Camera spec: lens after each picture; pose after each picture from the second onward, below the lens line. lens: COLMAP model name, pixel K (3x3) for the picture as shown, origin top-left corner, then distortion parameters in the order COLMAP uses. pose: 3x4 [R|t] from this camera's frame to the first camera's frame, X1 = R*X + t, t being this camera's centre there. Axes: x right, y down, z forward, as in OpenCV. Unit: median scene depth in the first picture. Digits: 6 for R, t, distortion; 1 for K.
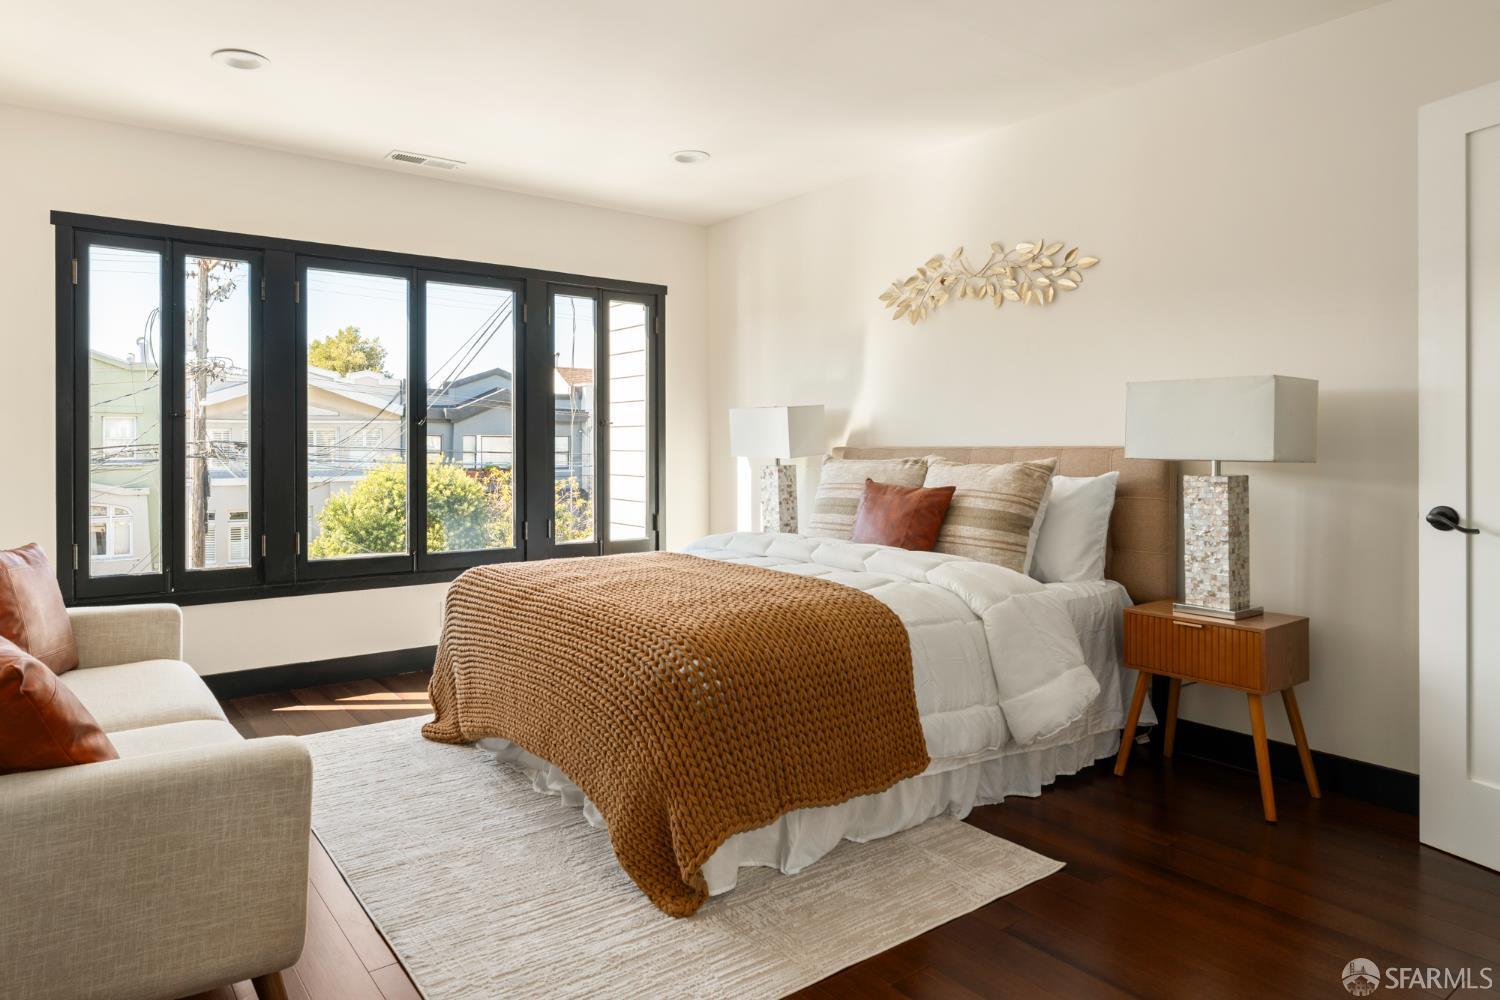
lens RADIAL K [[774.2, 0, 748.5], [0, 774.2, 443.4], [0, 0, 1]] dist [0.002823, 0.000625]
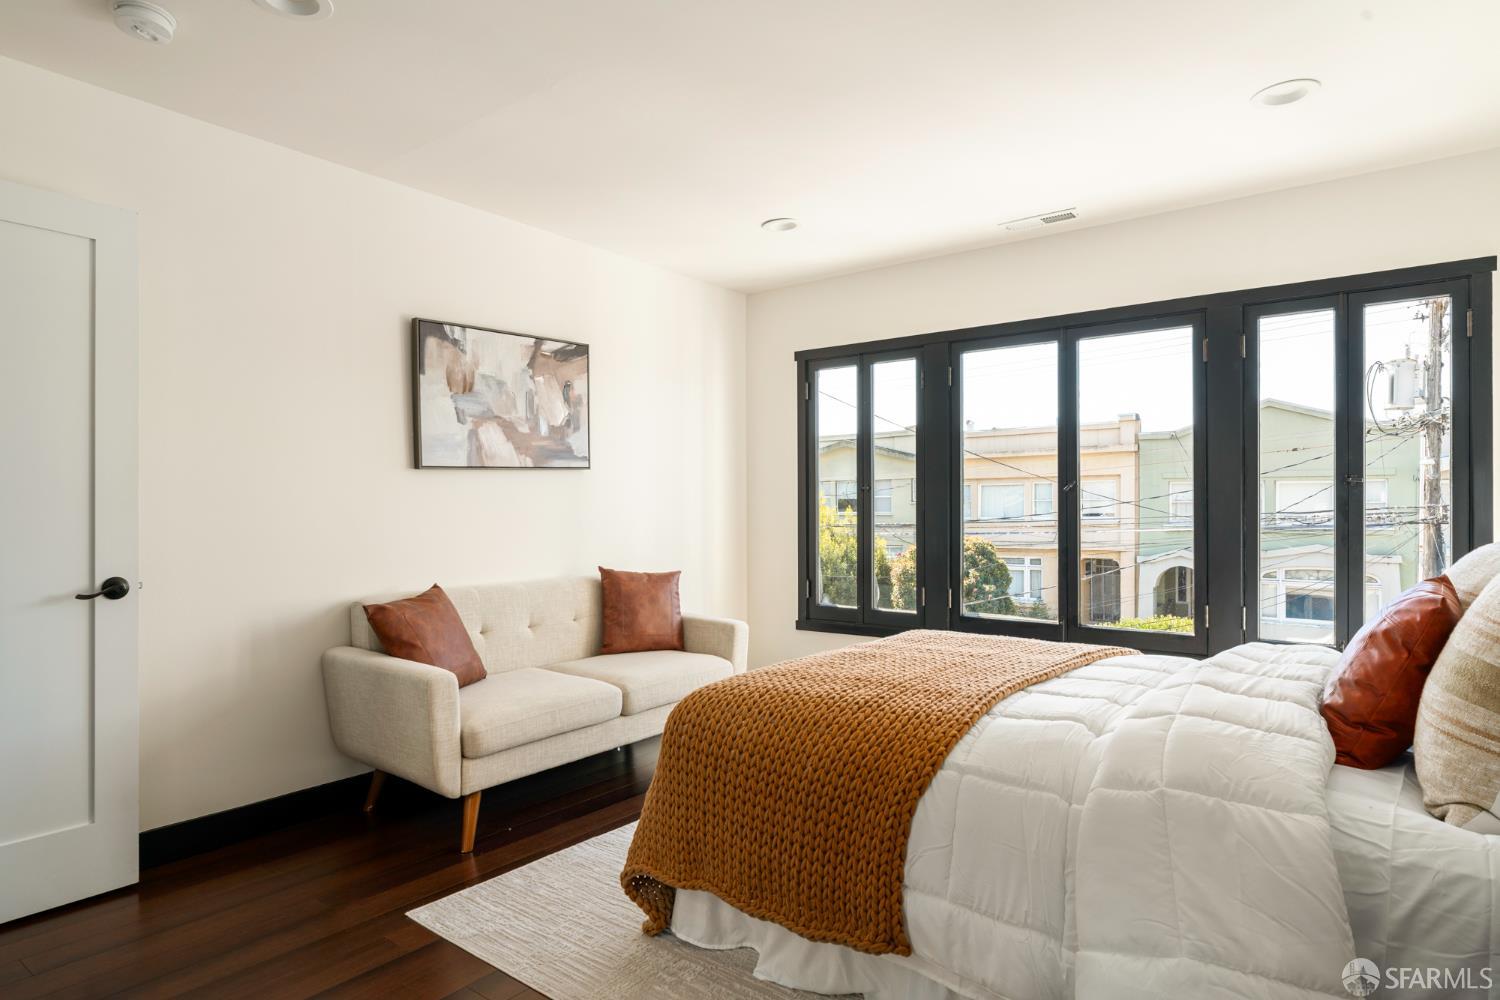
lens RADIAL K [[840.9, 0, 750.0], [0, 840.9, 500.0], [0, 0, 1]] dist [-0.004712, 0.000161]
pose [[0.343419, -0.010064, -0.939128, 0.471304], [-0.000071, 0.999942, -0.010742, -0.000582], [0.939182, 0.003756, 0.343398, 0.306328]]
